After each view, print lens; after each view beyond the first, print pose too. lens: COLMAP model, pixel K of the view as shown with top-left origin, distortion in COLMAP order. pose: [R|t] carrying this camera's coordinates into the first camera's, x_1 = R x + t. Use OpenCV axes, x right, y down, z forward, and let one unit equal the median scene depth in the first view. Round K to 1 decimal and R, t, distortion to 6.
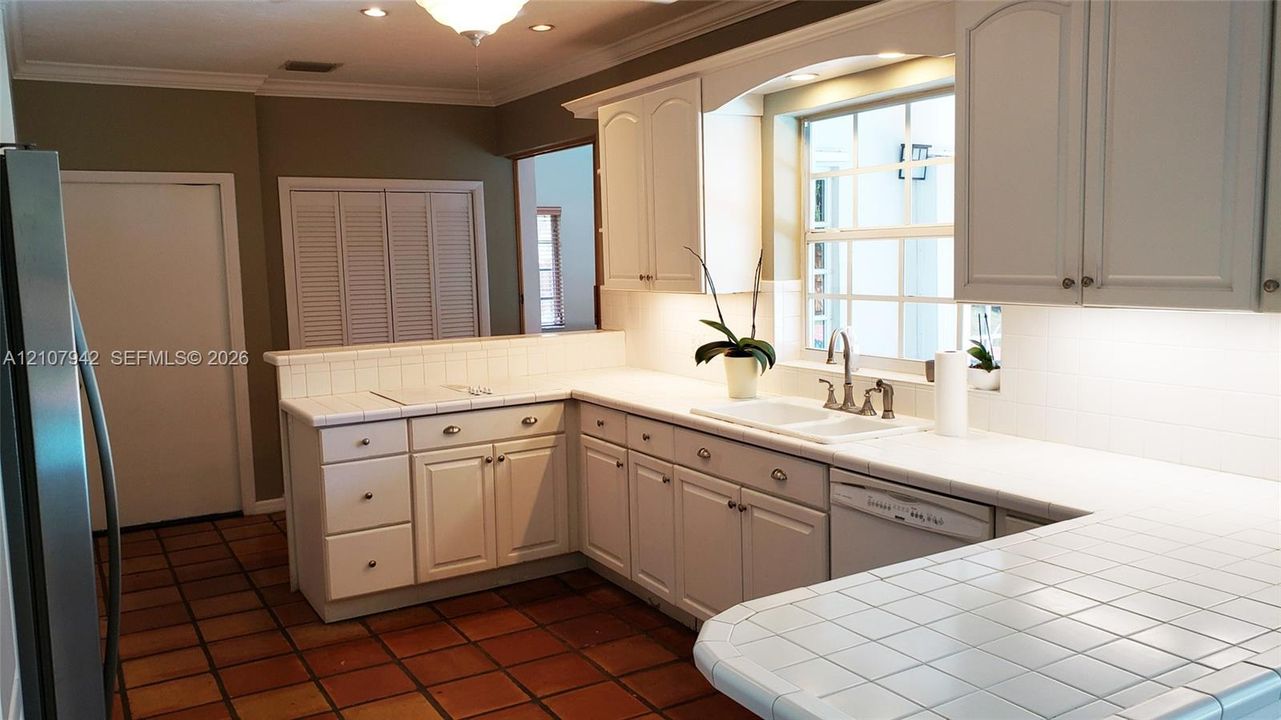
lens RADIAL K [[999.8, 0, 640.5], [0, 999.8, 360.0], [0, 0, 1]] dist [0.008890, 0.002449]
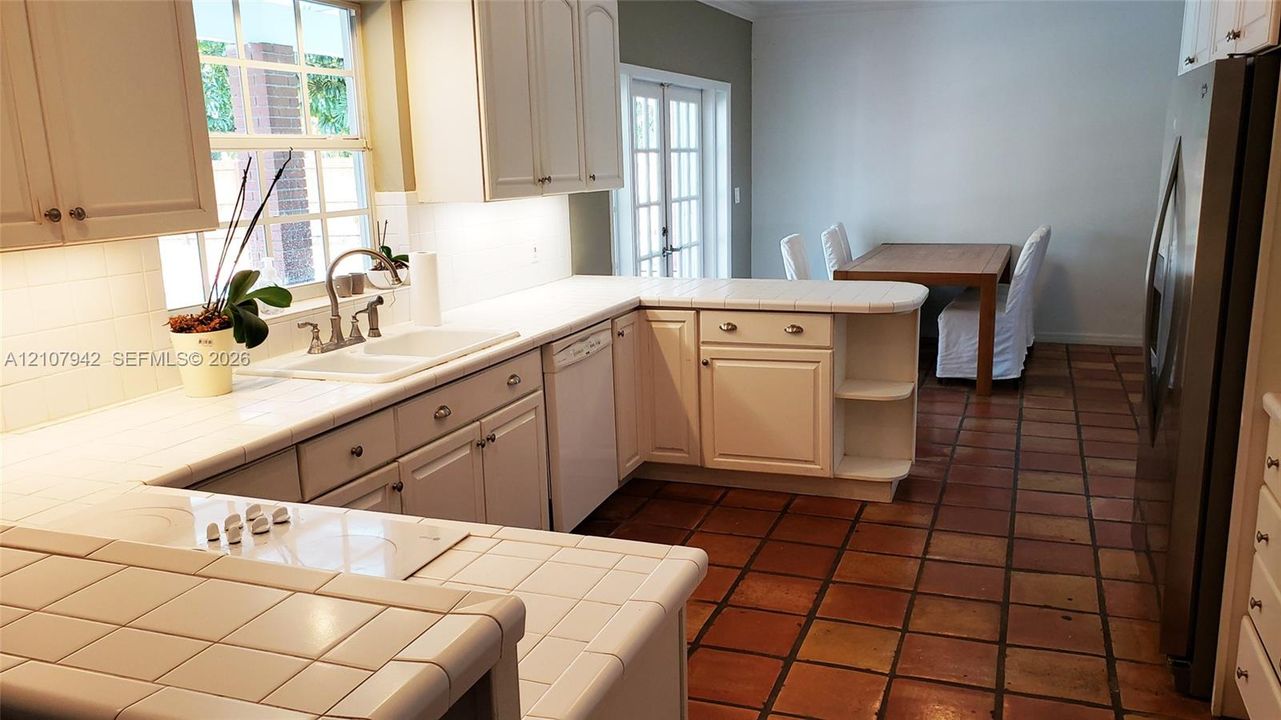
lens RADIAL K [[955.8, 0, 640.5], [0, 955.8, 360.0], [0, 0, 1]] dist [-0.003863, -0.001851]
pose [[-0.616072, -0.118830, 0.778675, -0.612986], [0.127040, 0.960624, 0.247109, -0.112204], [-0.777377, 0.251160, -0.576718, 1.294190]]
